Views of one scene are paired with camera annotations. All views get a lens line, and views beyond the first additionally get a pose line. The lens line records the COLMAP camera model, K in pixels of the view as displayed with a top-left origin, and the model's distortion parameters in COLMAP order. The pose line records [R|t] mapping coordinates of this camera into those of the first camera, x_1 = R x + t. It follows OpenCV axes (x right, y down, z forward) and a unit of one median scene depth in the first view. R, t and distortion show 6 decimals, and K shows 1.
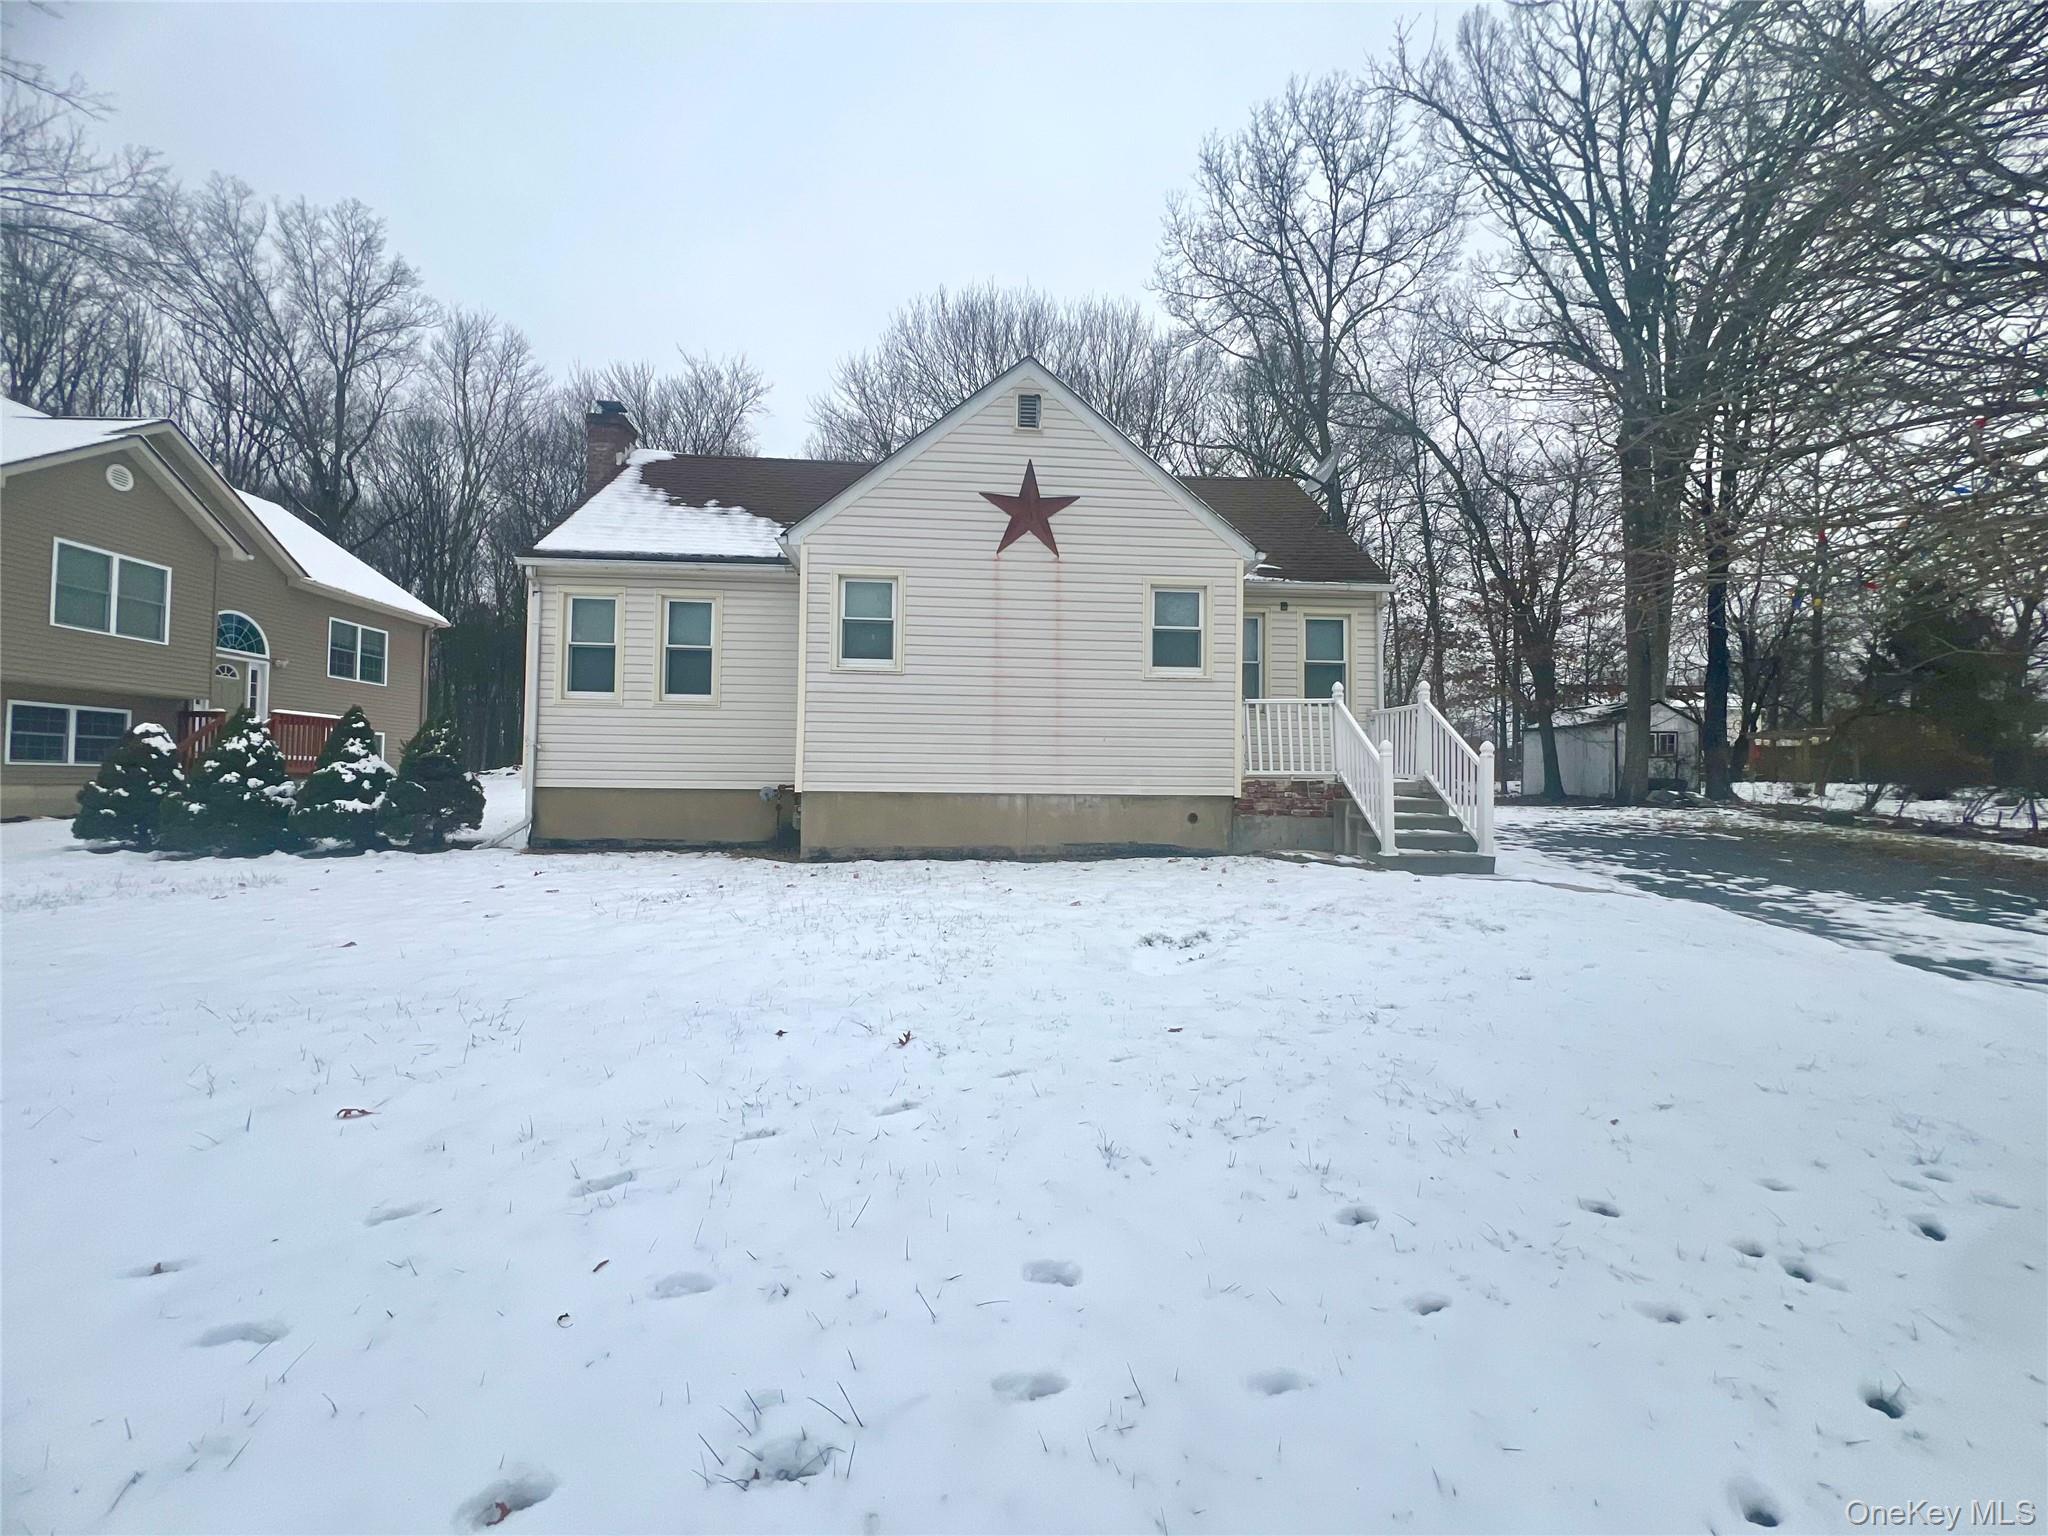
lens RADIAL K [[813.0, 0, 1024.0], [0, 813.0, 768.0], [0, 0, 1]] dist [-0.000580, -0.000672]
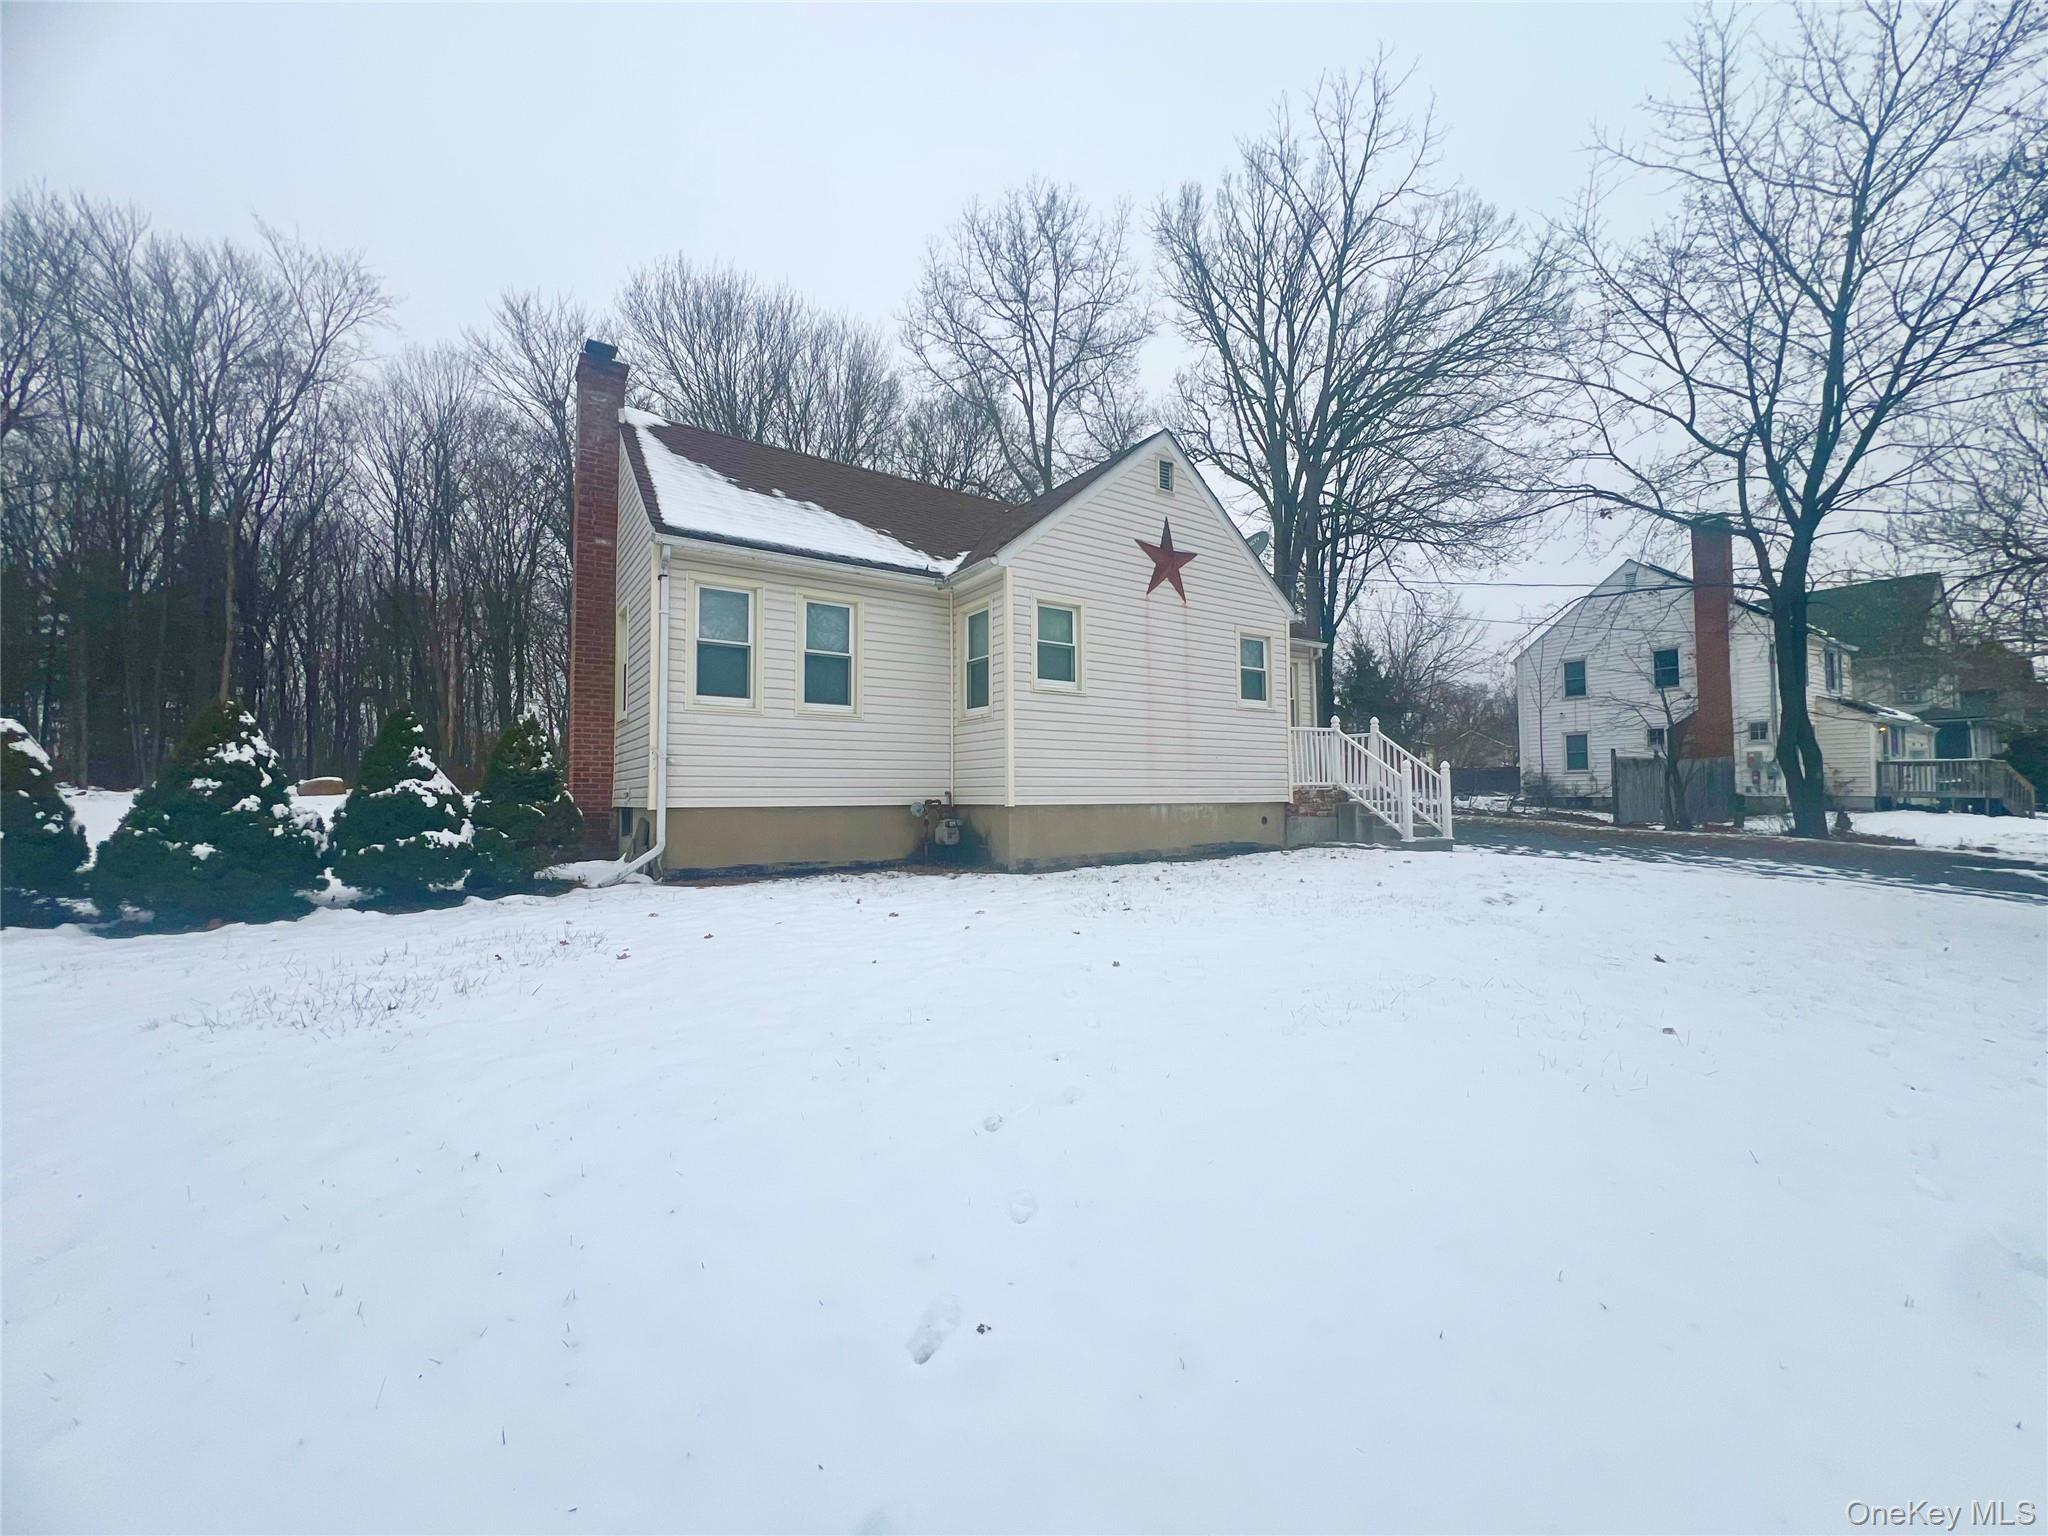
lens RADIAL K [[813.0, 0, 1024.0], [0, 813.0, 768.0], [0, 0, 1]] dist [-0.000580, -0.000672]
pose [[0.866243, 0.001390, 0.499621, -0.742707], [0.005824, 0.999900, -0.012879, -0.005275], [-0.499589, 0.014067, 0.866148, 0.094980]]
